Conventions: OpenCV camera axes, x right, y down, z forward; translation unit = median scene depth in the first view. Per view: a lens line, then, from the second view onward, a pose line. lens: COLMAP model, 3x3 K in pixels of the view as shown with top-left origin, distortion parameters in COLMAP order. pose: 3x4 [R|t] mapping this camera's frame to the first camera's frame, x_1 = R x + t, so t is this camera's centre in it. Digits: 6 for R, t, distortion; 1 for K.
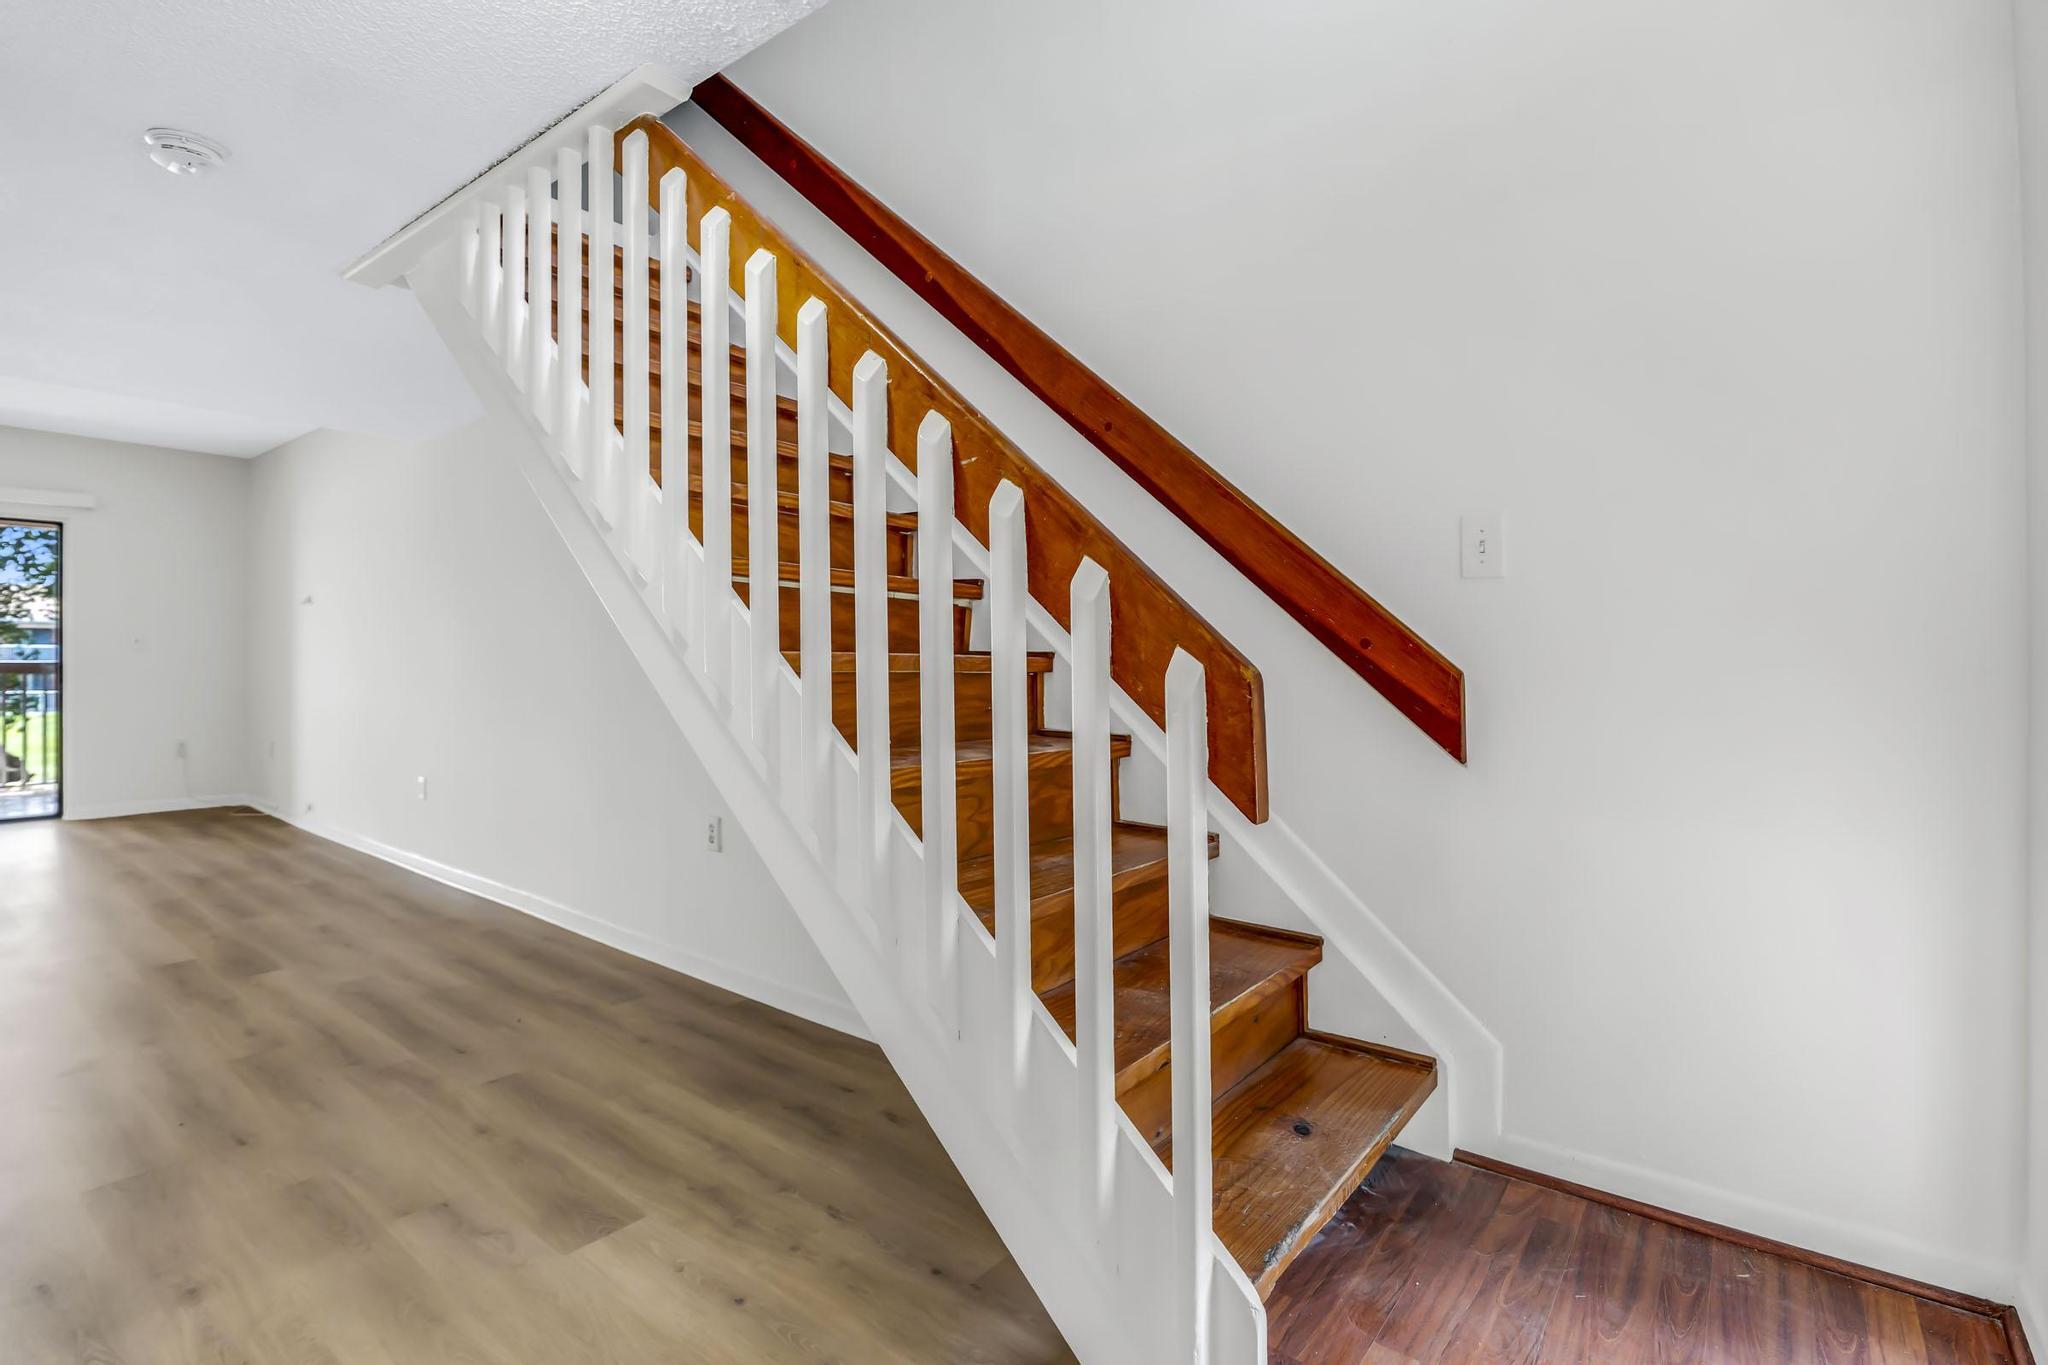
lens RADIAL K [[972.5, 0, 1033.4], [0, 972.5, 681.2], [0, 0, 1]] dist [-0.020242, 0.001934]
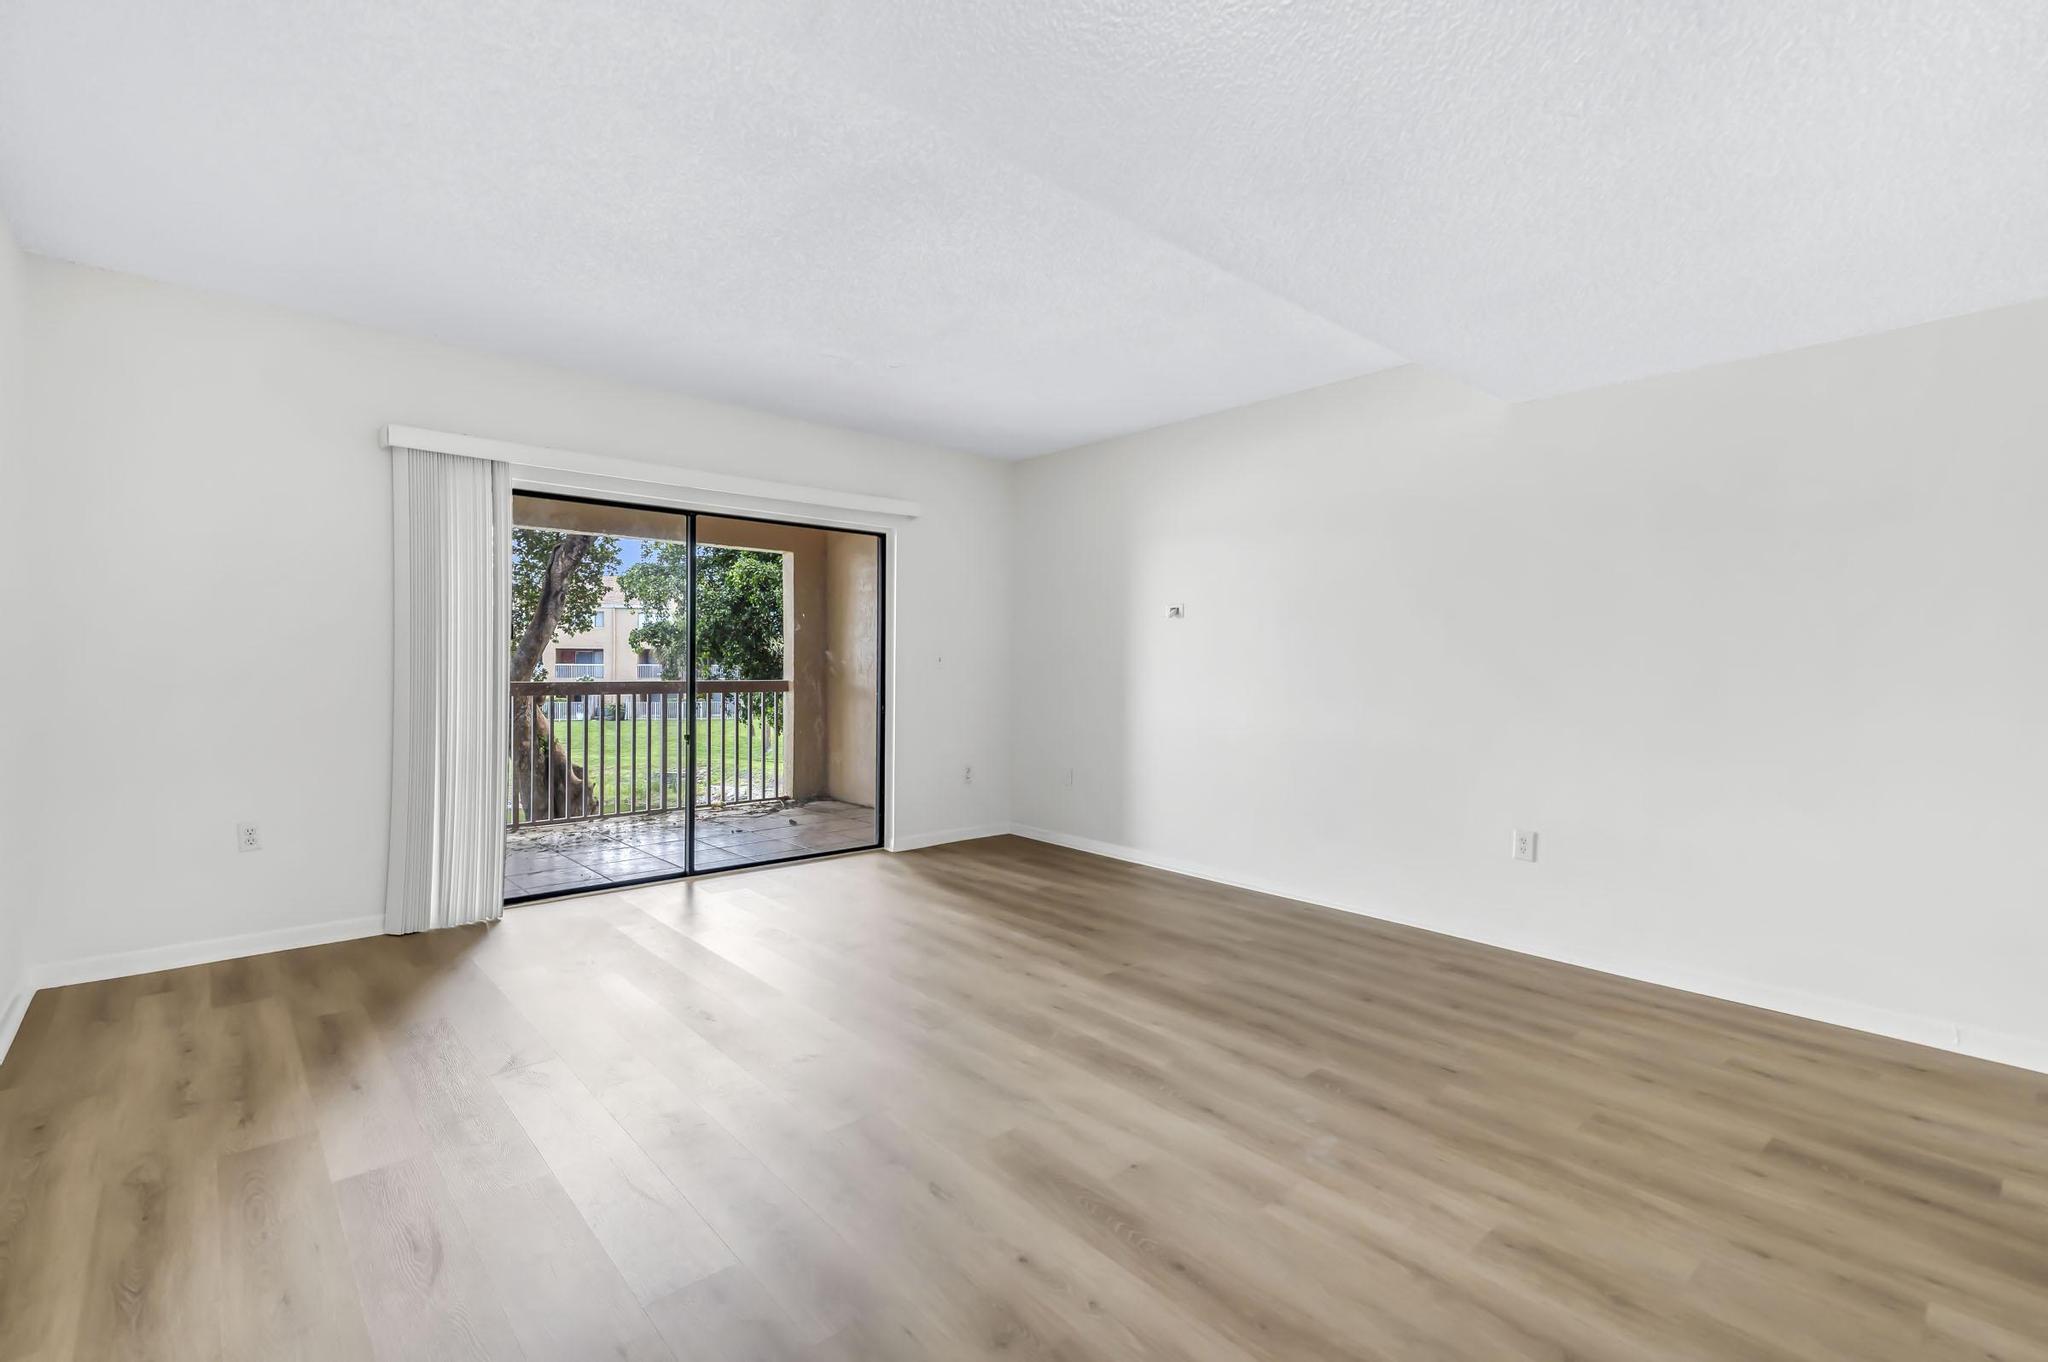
lens RADIAL K [[899.2, 0, 1024.0], [0, 899.2, 681.0], [0, 0, 1]] dist [0.037911, 0.000212]
pose [[0.983655, -0.003148, -0.180036, -0.731400], [0.001856, 0.999971, -0.007344, -0.013766], [0.180054, 0.006890, 0.983633, 0.153274]]
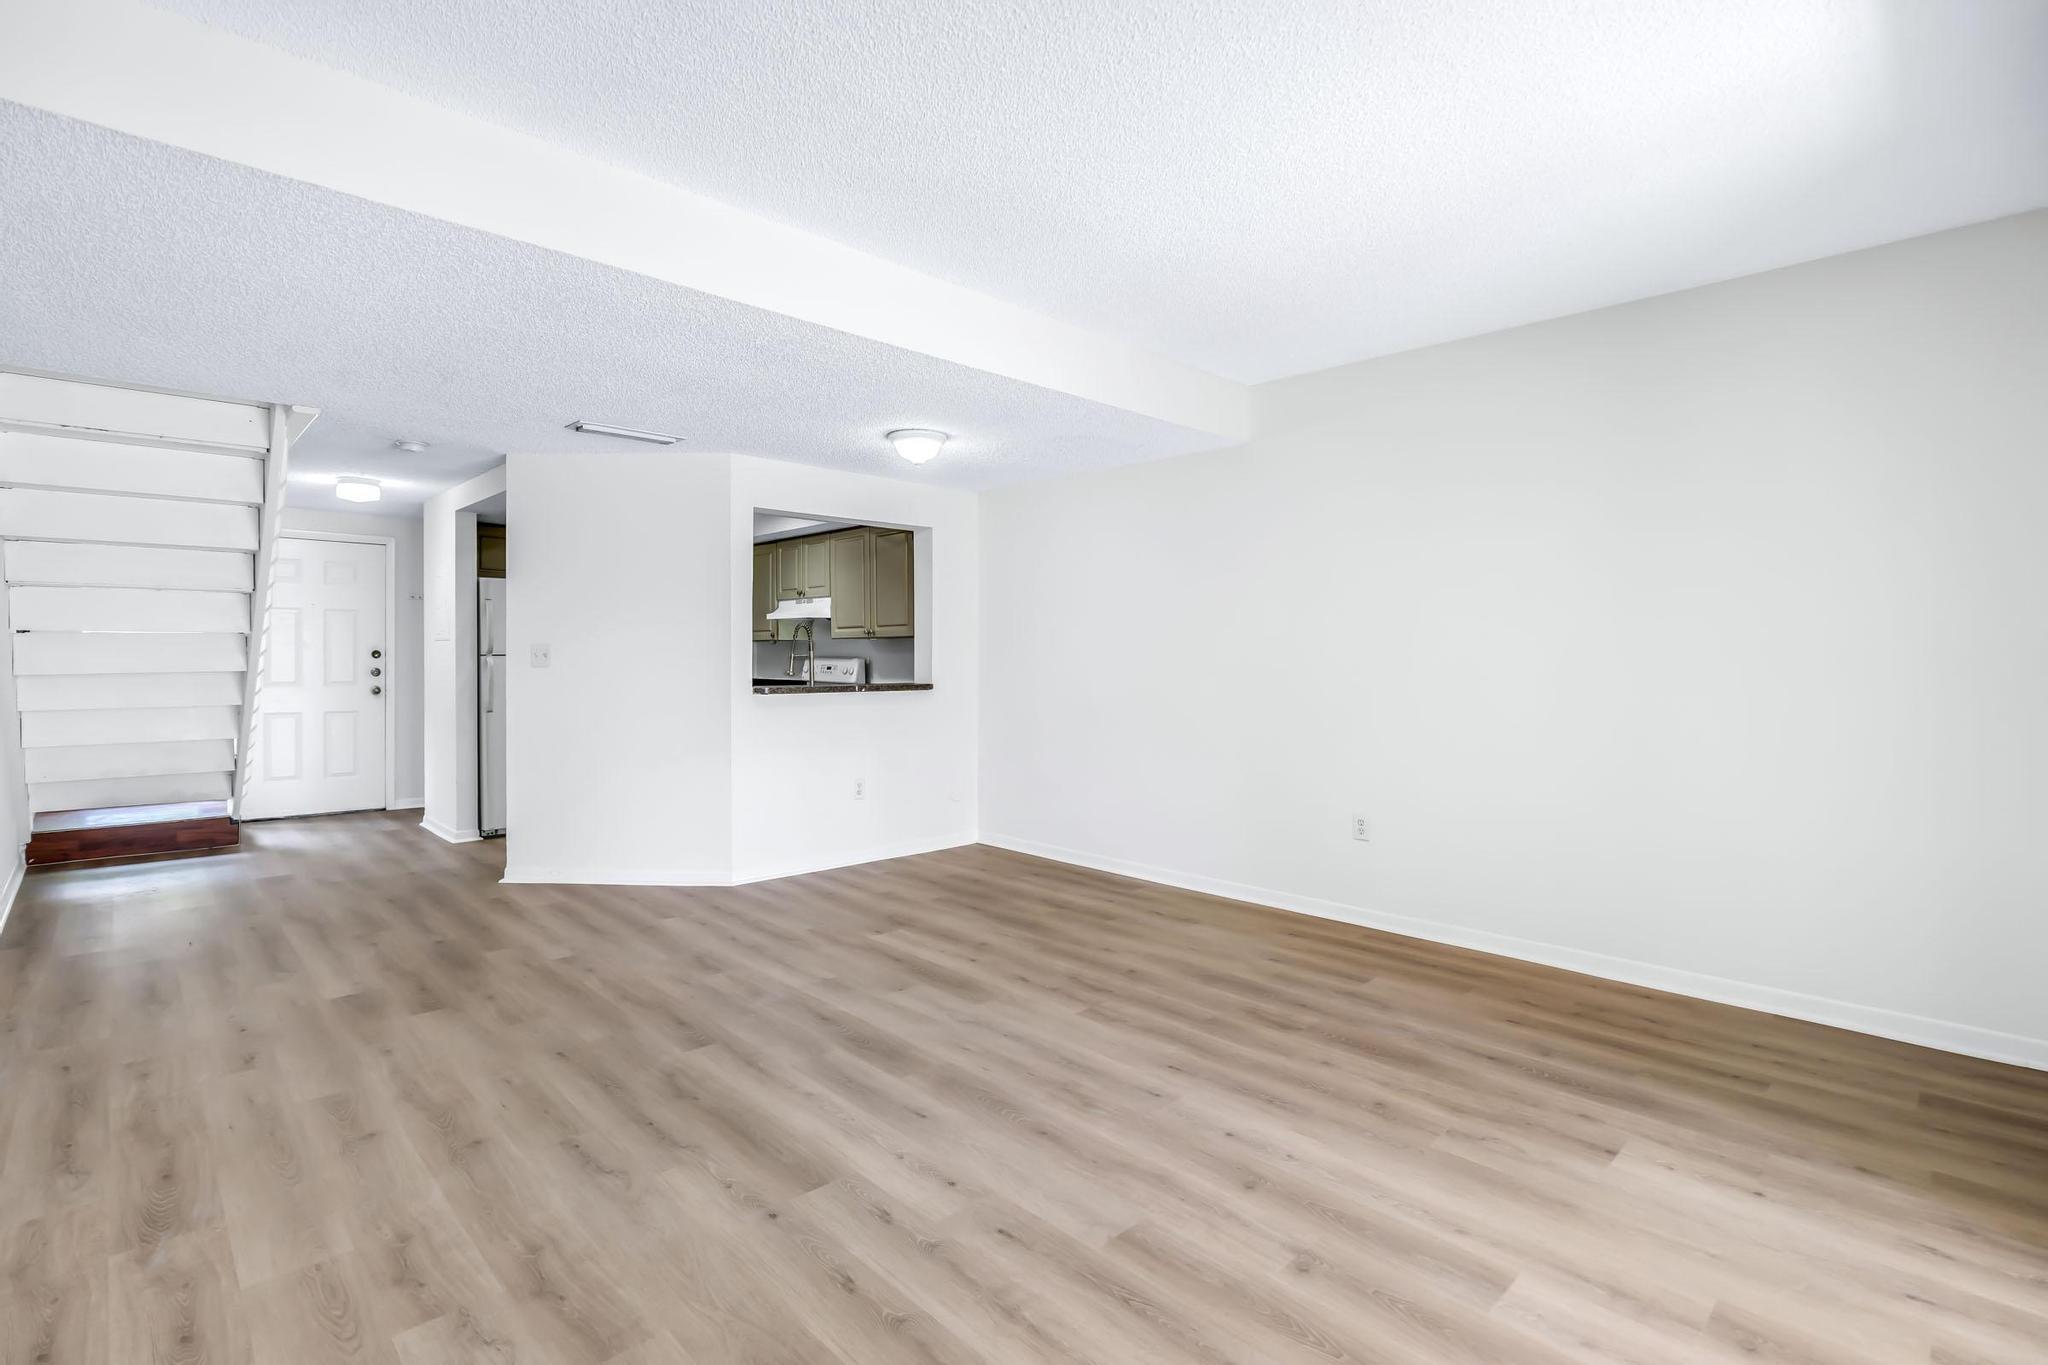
lens RADIAL K [[965.1, 0, 1022.9], [0, 965.1, 653.7], [0, 0, 1]] dist [-0.017404, 0.001775]
pose [[-0.989107, -0.018099, 0.146080, -0.901739], [-0.015224, 0.999668, 0.020774, -0.043540], [-0.146408, 0.018323, -0.989055, 1.037459]]
